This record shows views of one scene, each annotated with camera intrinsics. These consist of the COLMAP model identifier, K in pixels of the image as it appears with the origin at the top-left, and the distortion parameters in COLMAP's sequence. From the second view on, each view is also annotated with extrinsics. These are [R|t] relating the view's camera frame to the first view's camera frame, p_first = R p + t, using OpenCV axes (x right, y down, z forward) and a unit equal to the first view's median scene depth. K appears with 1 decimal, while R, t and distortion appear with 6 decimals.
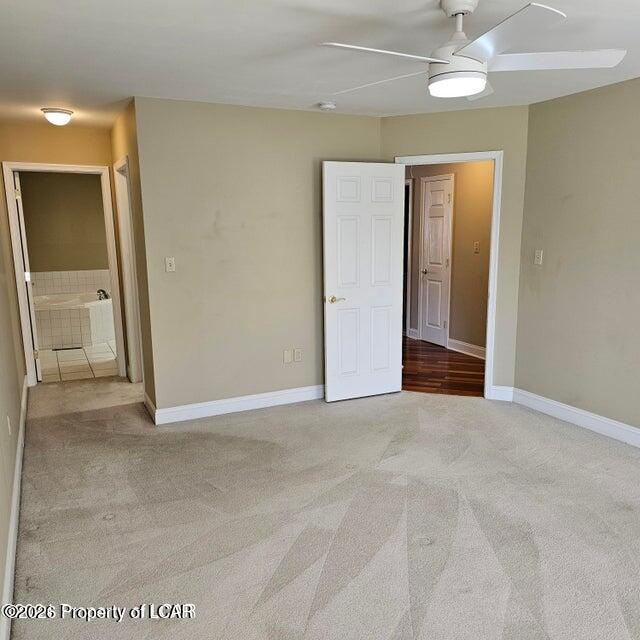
lens RADIAL K [[576.1, 0, 320.8], [0, 576.1, 326.3], [0, 0, 1]] dist [0.074342, -0.079029]
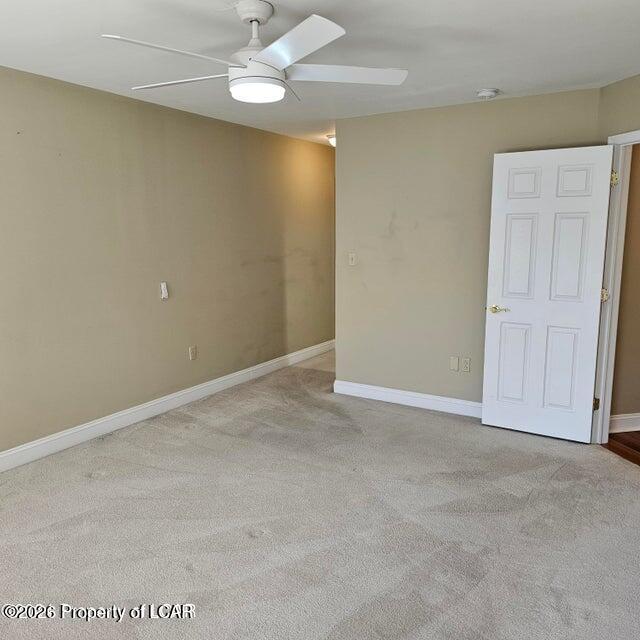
lens RADIAL K [[576.1, 0, 321.8], [0, 576.1, 319.6], [0, 0, 1]] dist [0.074342, -0.079029]
pose [[0.529859, 0.144150, -0.835745, 0.669891], [-0.148414, 0.986003, 0.075973, -0.063630], [0.834999, 0.083781, 0.543836, 0.321869]]
